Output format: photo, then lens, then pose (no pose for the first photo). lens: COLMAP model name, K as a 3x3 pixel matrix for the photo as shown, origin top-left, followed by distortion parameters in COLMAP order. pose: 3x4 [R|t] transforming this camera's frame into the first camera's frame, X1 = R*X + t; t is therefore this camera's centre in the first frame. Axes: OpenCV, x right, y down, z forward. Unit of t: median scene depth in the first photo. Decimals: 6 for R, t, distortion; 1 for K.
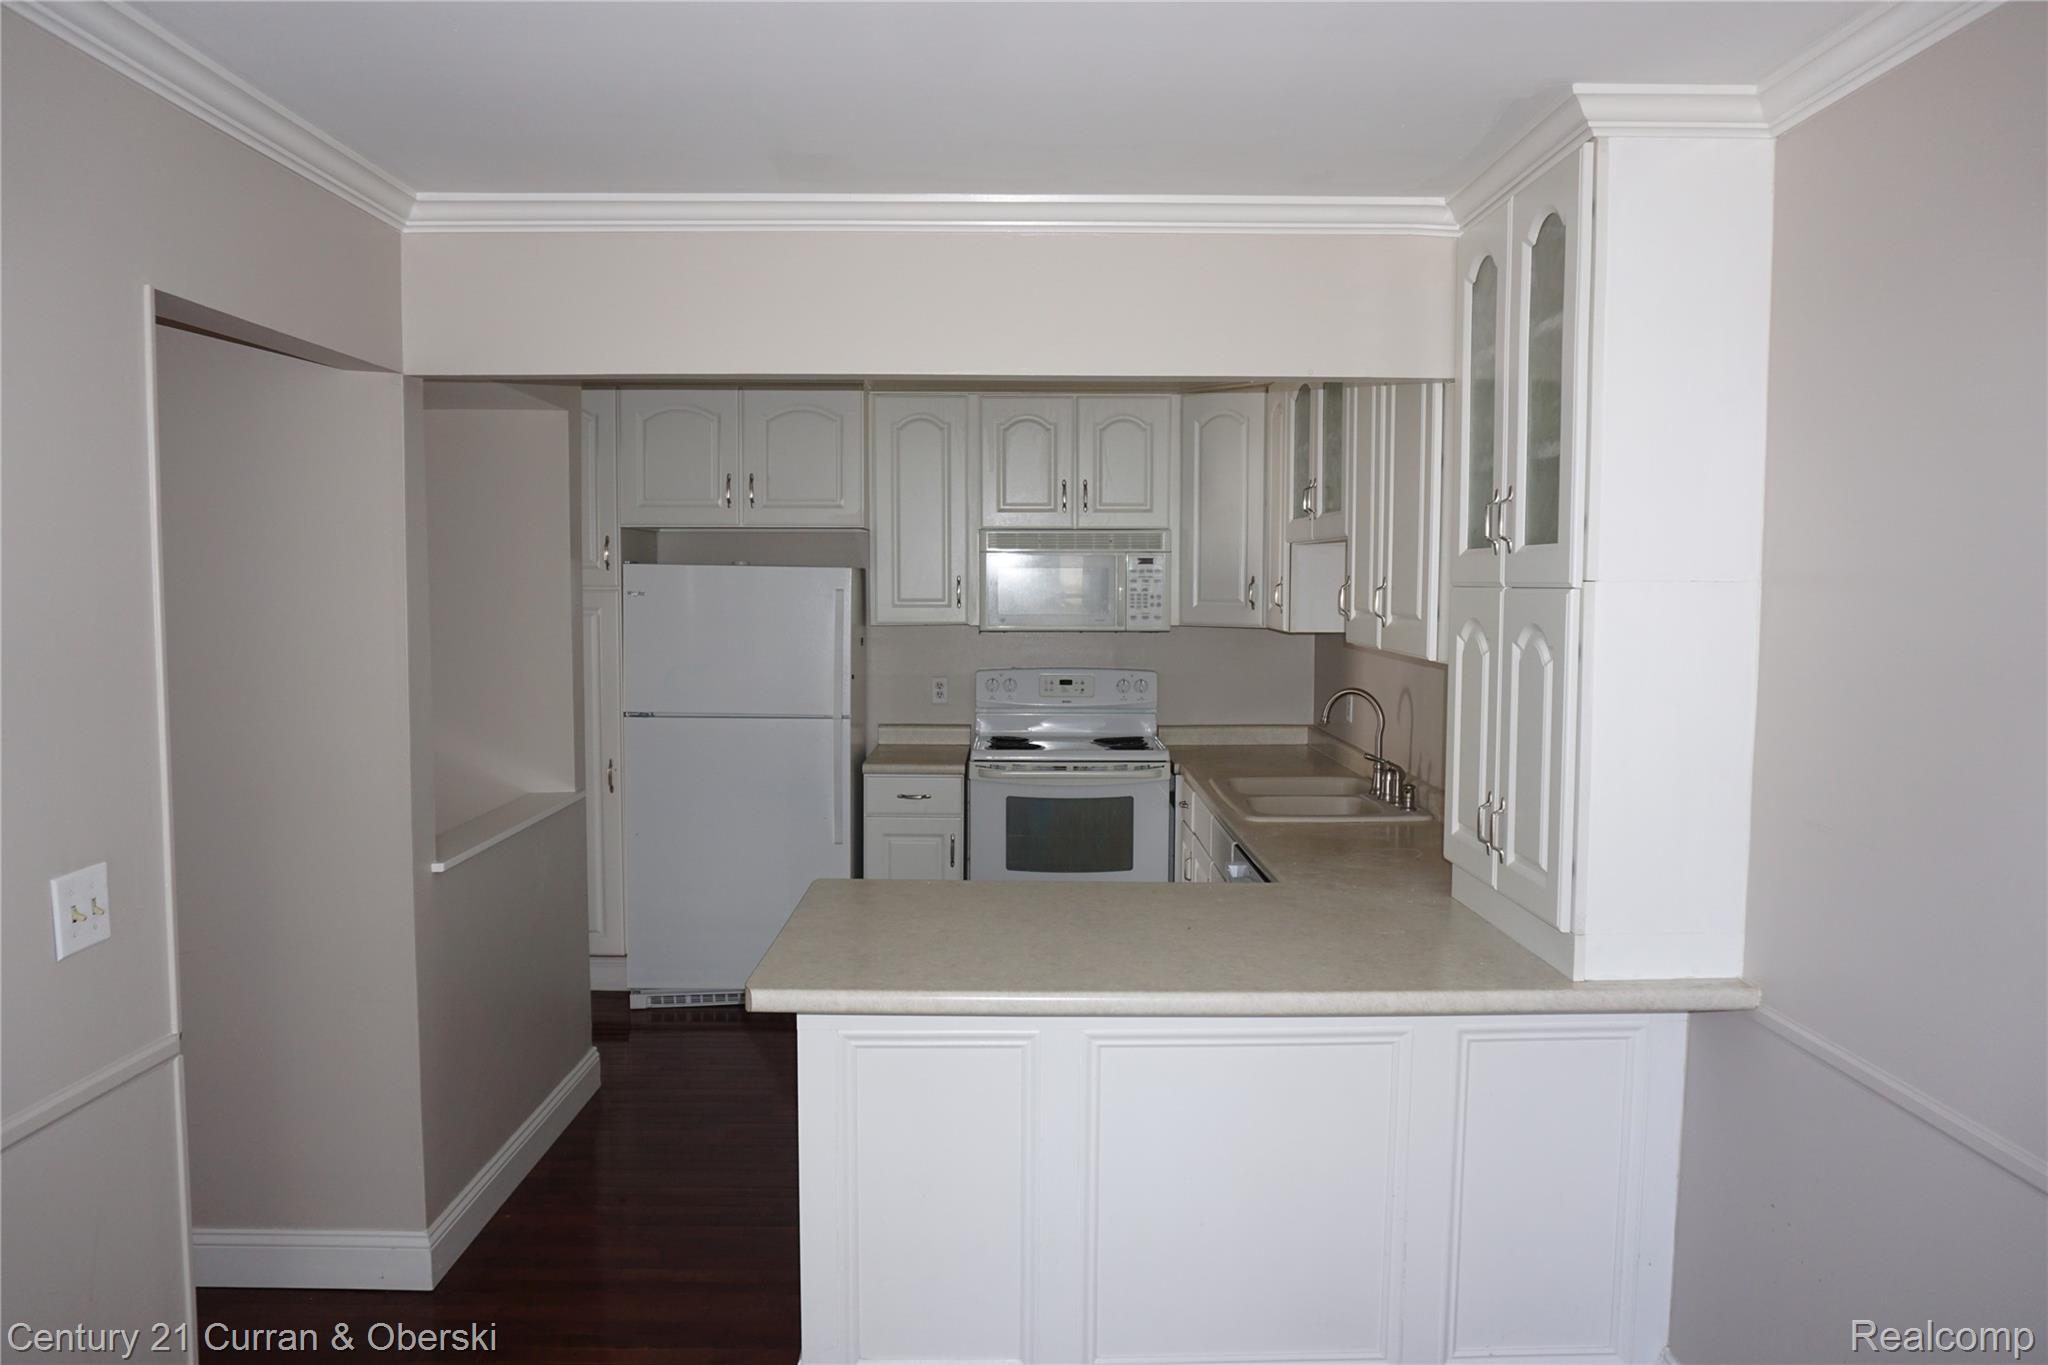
lens RADIAL K [[1409.0, 0, 1024.0], [0, 1409.0, 682.5], [0, 0, 1]] dist [-0.047427, -0.000832]
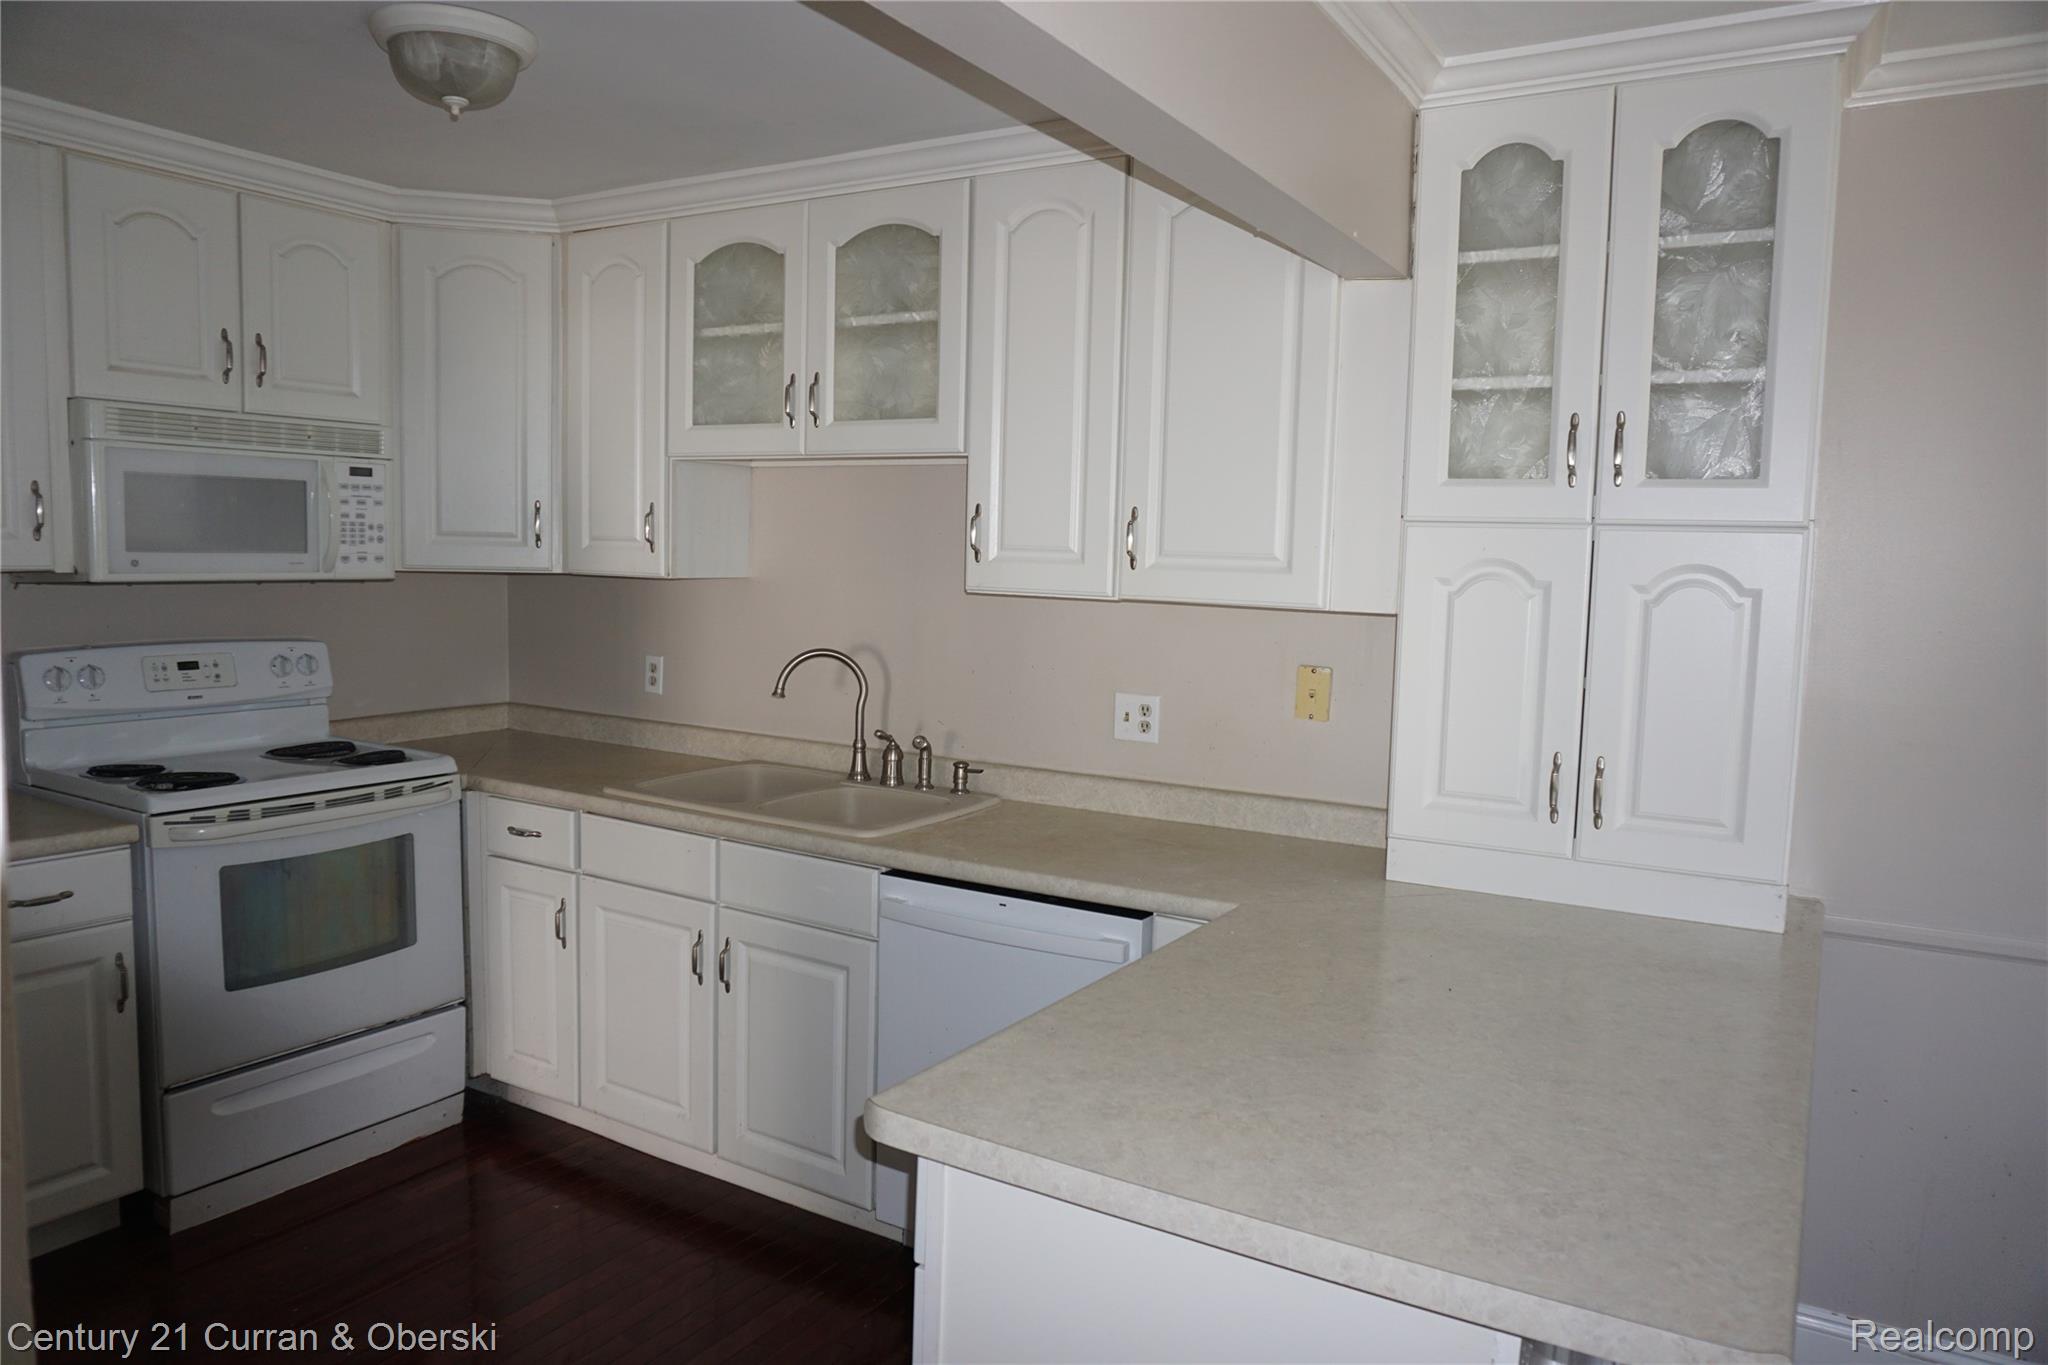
lens RADIAL K [[1363.9, 0, 1024.0], [0, 1363.9, 682.5], [0, 0, 1]] dist [-0.037943, 0.000851]
pose [[0.522702, -0.076137, 0.849109, -0.288828], [0.026916, 0.996981, 0.072827, -0.026467], [-0.852091, -0.015212, 0.523173, 0.412039]]
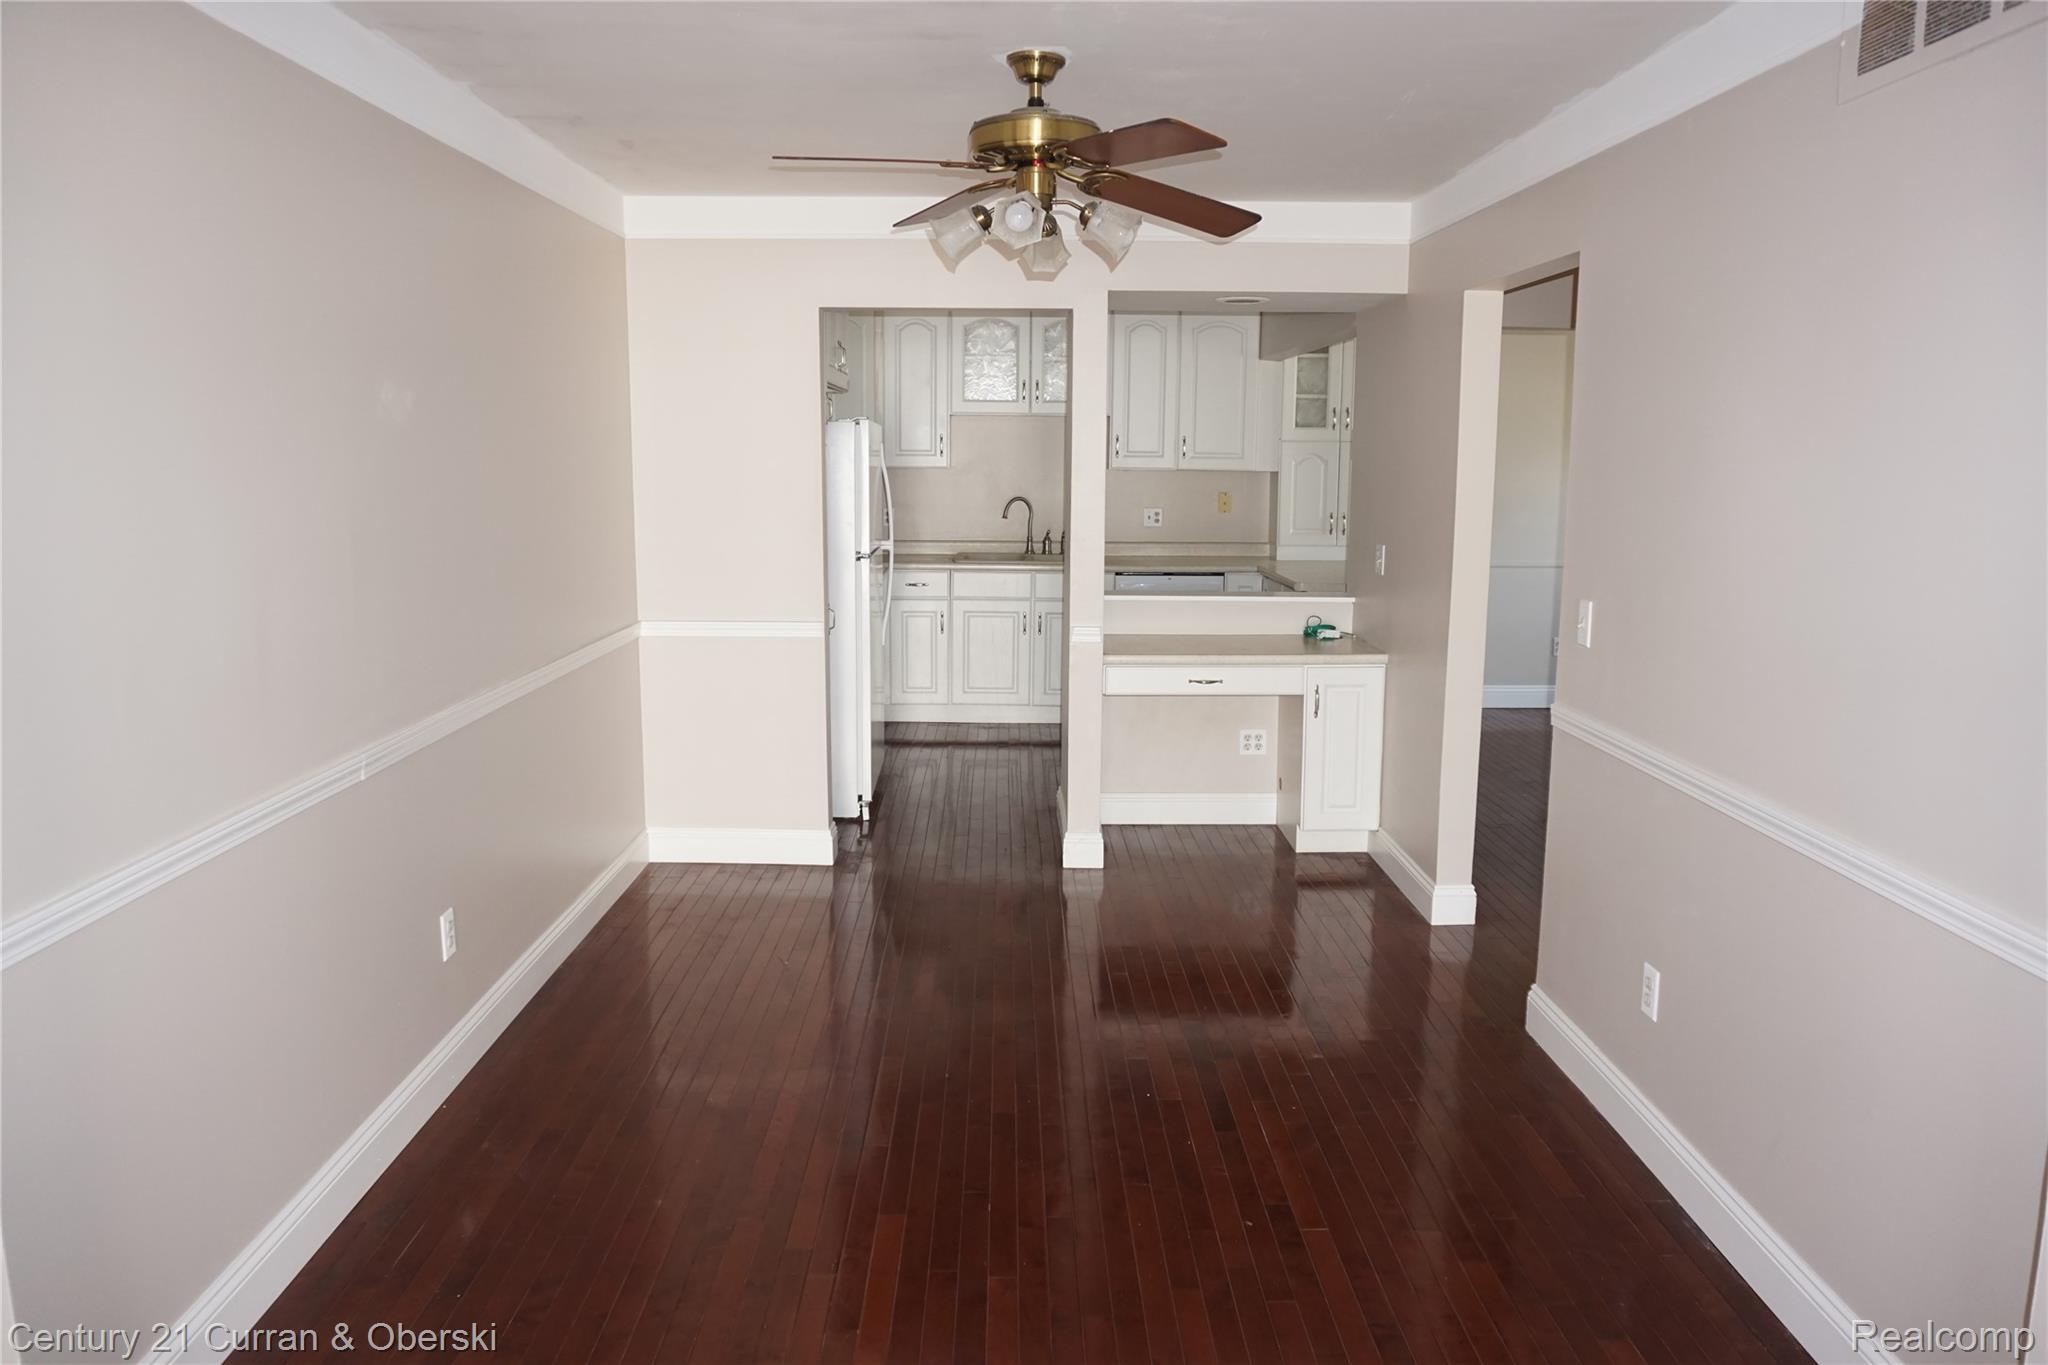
lens RADIAL K [[1409.0, 0, 1024.0], [0, 1409.0, 682.5], [0, 0, 1]] dist [-0.047427, -0.000832]
pose [[-0.004515, -0.174526, 0.984642, -1.379567], [0.053225, 0.983215, 0.174517, -0.068874], [-0.998572, 0.053196, 0.004850, 0.844752]]
